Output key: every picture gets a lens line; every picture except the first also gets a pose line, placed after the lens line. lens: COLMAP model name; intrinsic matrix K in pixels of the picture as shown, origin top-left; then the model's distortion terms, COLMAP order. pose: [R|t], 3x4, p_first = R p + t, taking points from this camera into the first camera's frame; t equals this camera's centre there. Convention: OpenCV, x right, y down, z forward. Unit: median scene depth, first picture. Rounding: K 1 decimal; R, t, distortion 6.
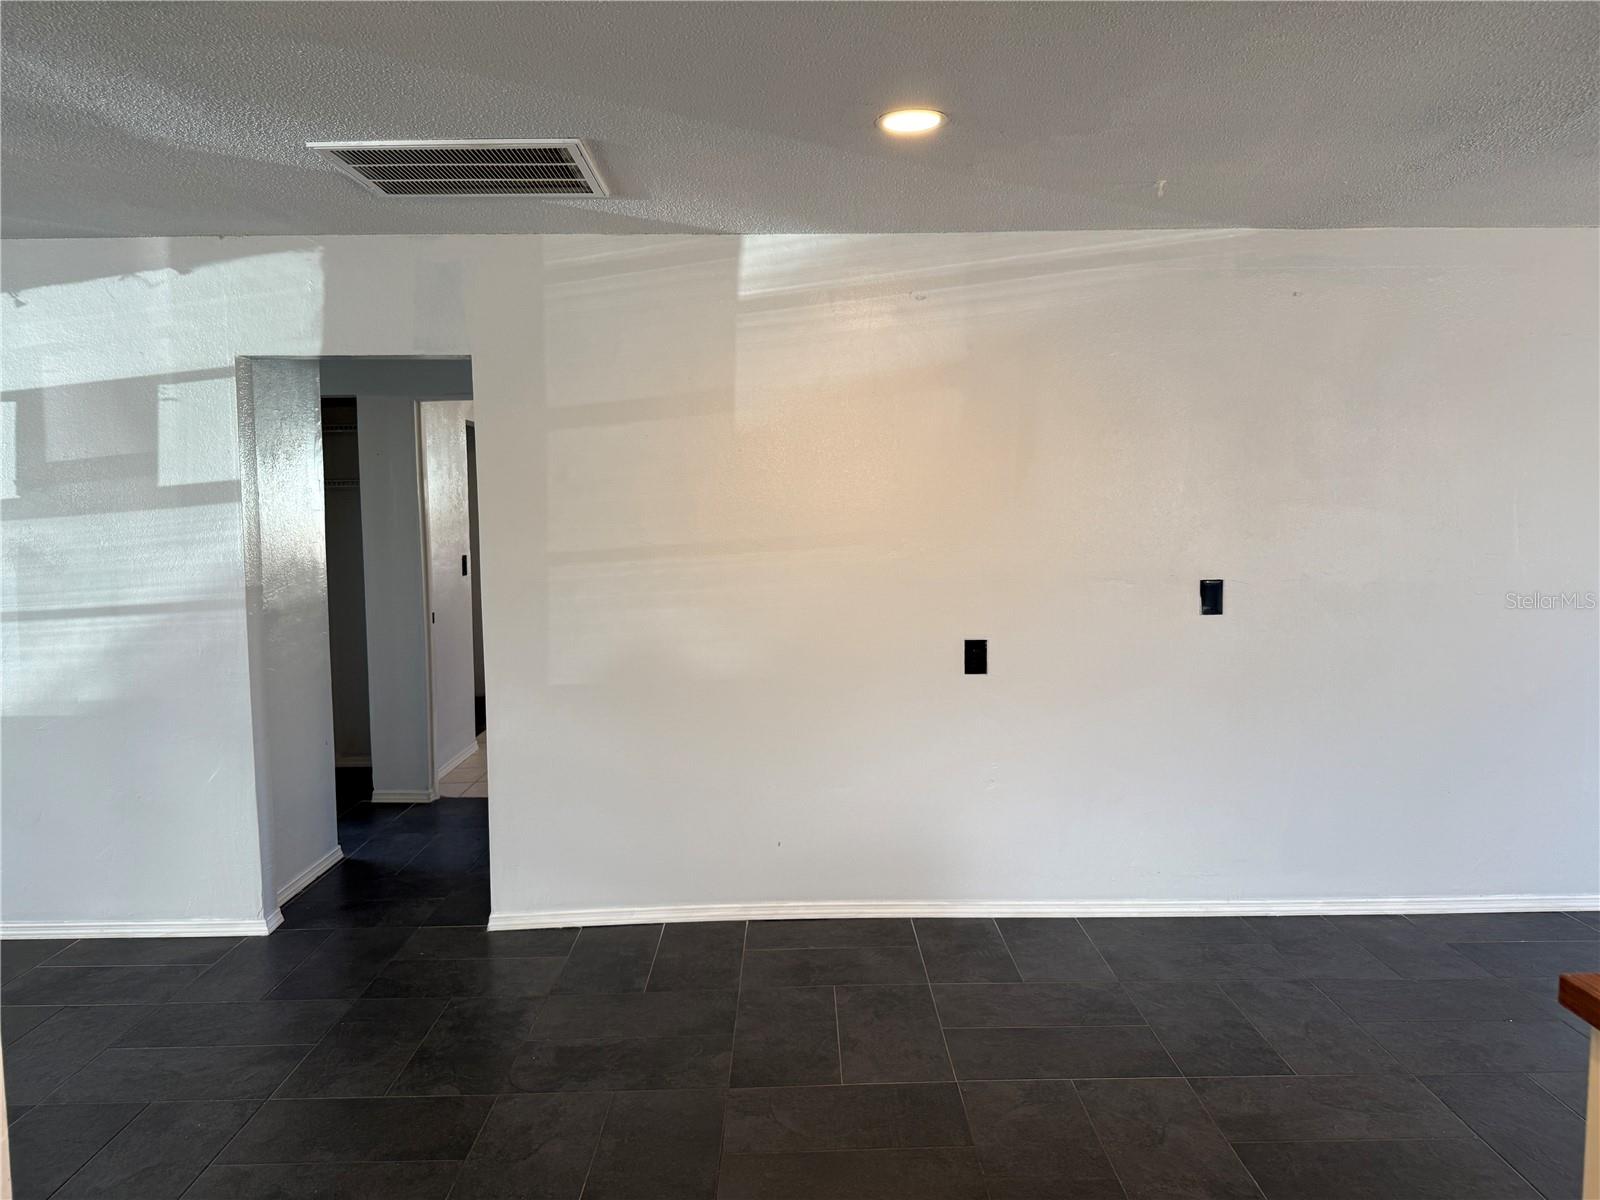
lens RADIAL K [[1111.2, 0, 800.0], [0, 1111.2, 600.0], [0, 0, 1]] dist [0.095909, -0.137108]
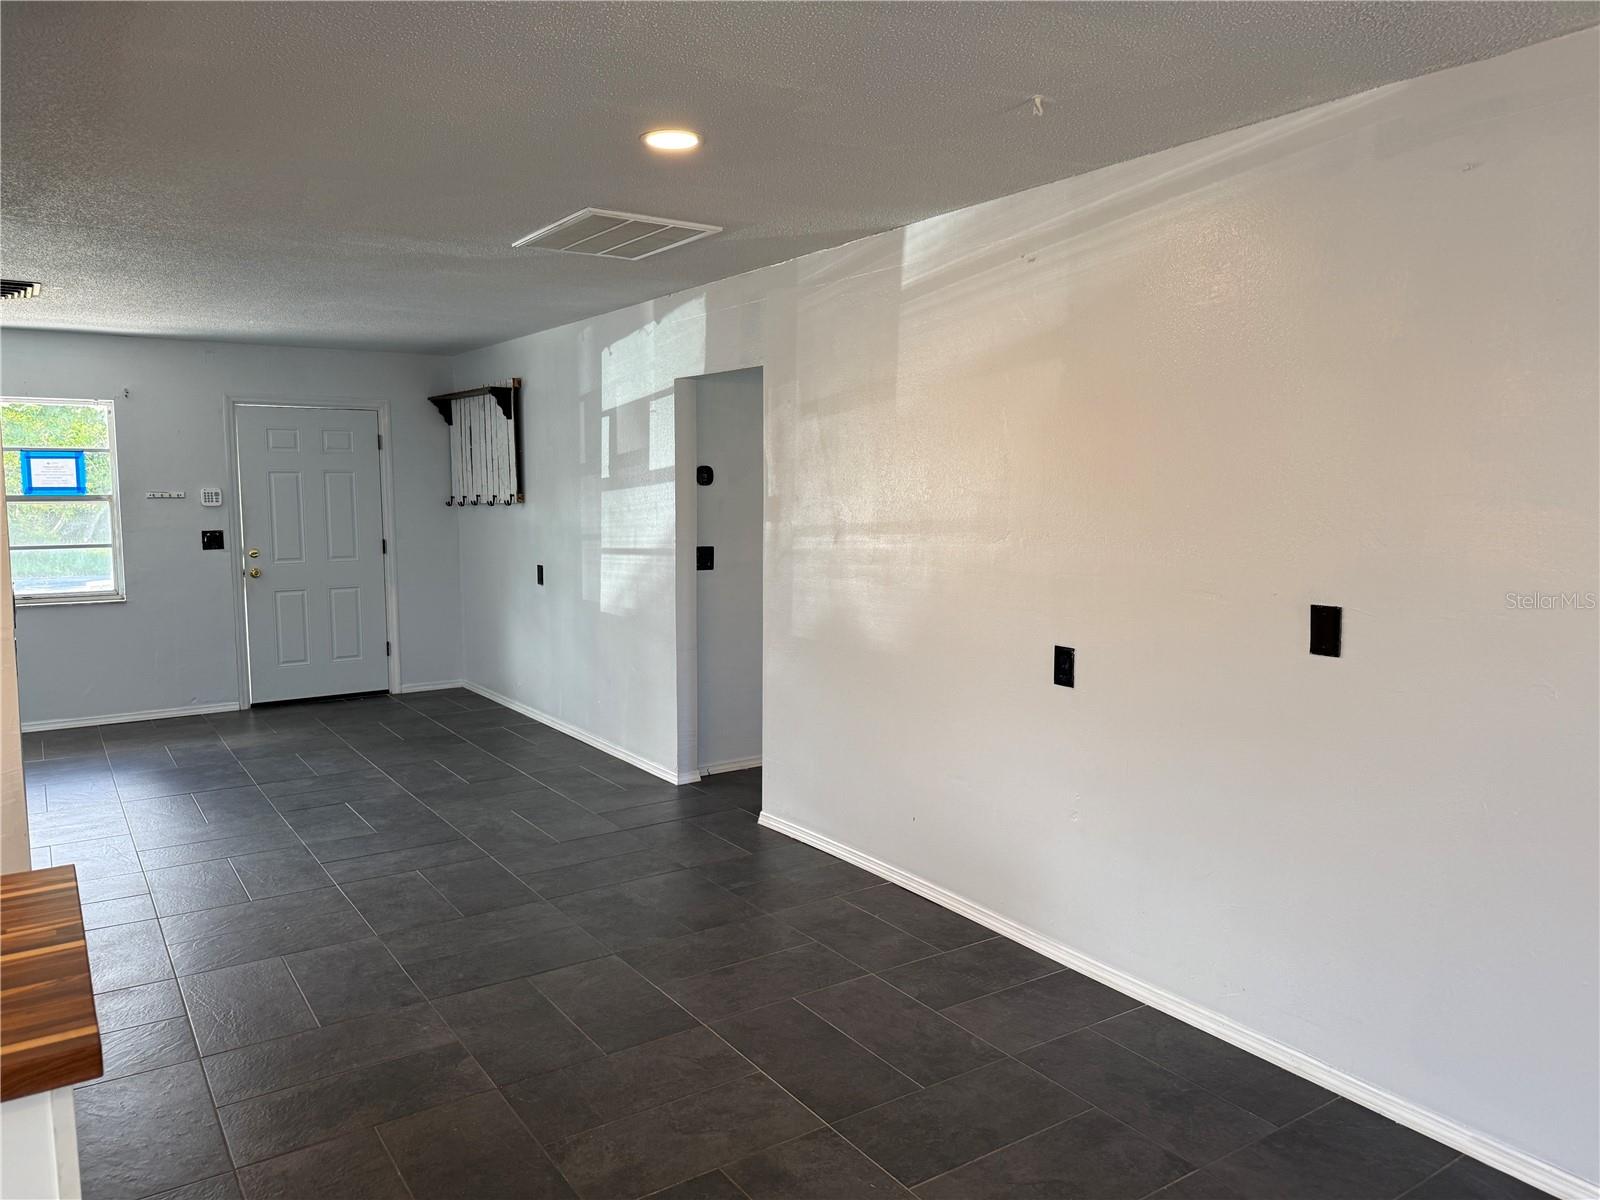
lens RADIAL K [[1125.1, 0, 791.9], [0, 1125.1, 602.7], [0, 0, 1]] dist [0.068447, -0.078015]
pose [[0.542613, 0.101214, -0.833863, 0.795050], [-0.066706, 0.994771, 0.077338, -0.054146], [0.837330, 0.013659, 0.546527, 0.346331]]
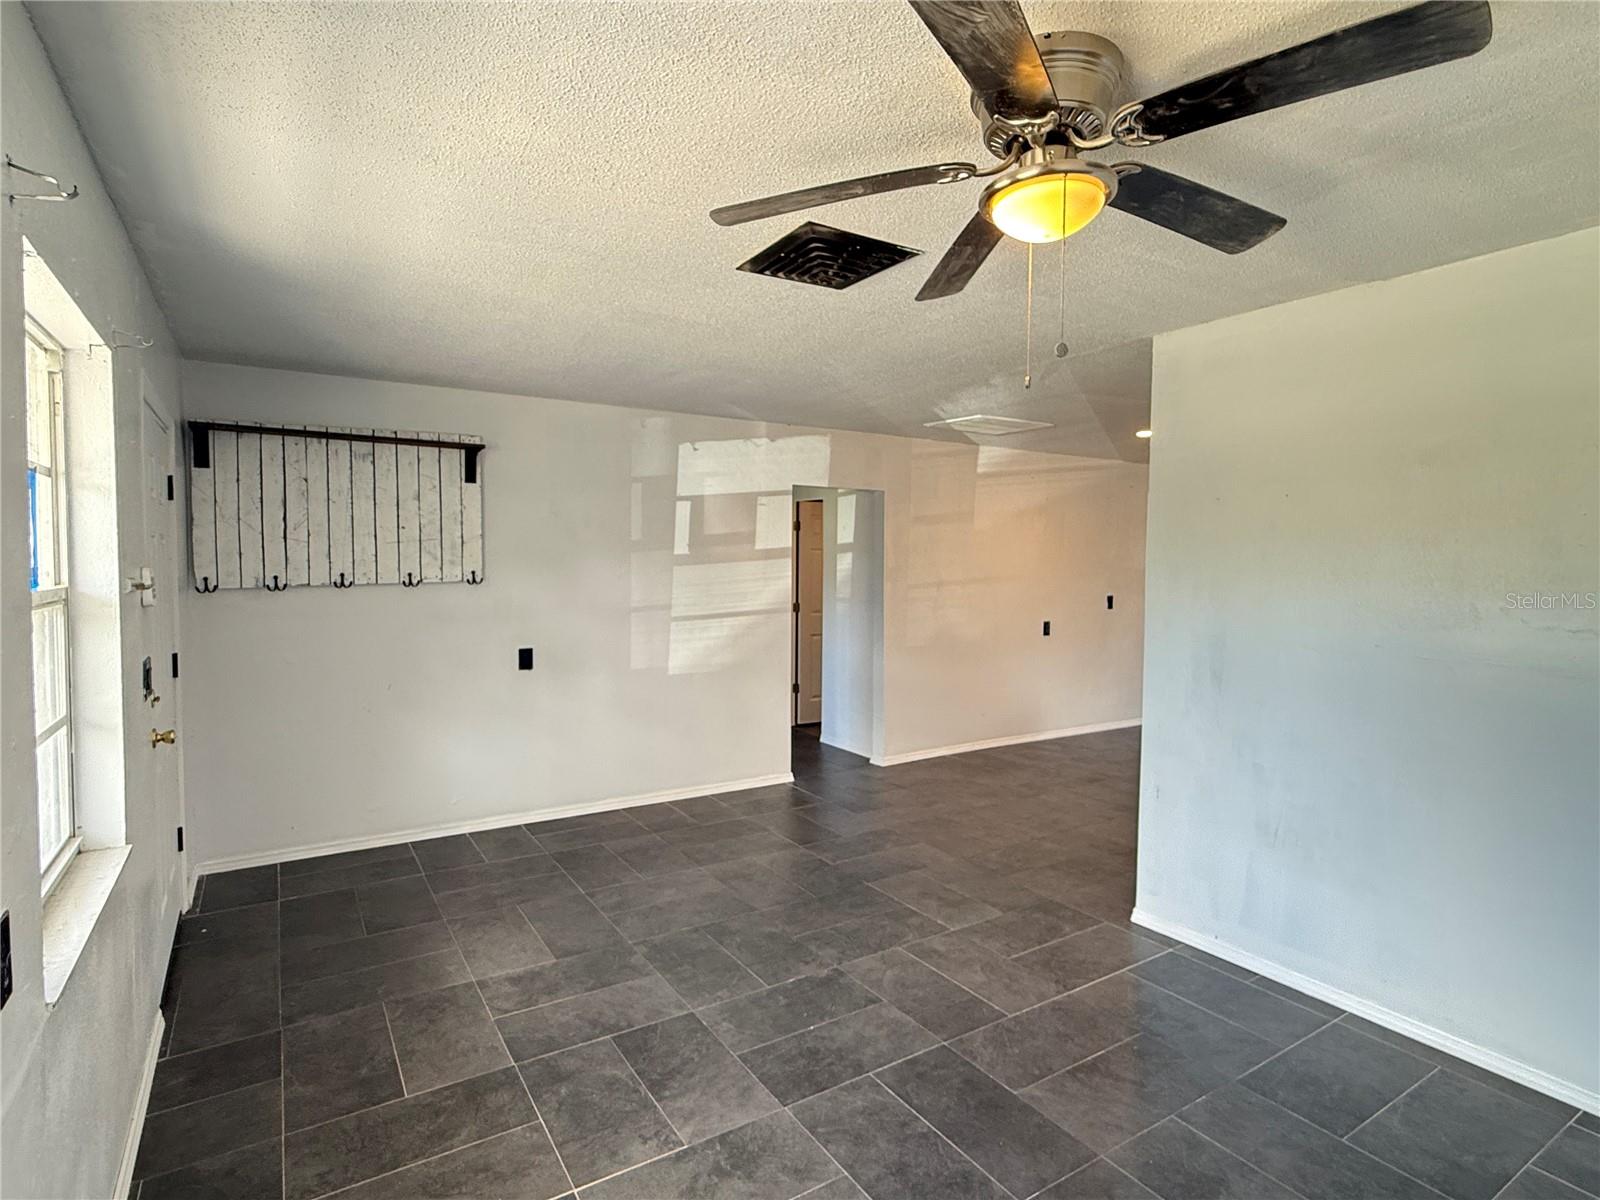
lens RADIAL K [[828.7, 0, 800.0], [0, 828.7, 600.0], [0, 0, 1]] dist [-0.060020, 0.000175]
pose [[0.857411, -0.006948, 0.514586, -1.230299], [0.018243, 0.999691, -0.016898, 0.010756], [-0.514309, 0.023876, 0.857272, -0.244553]]
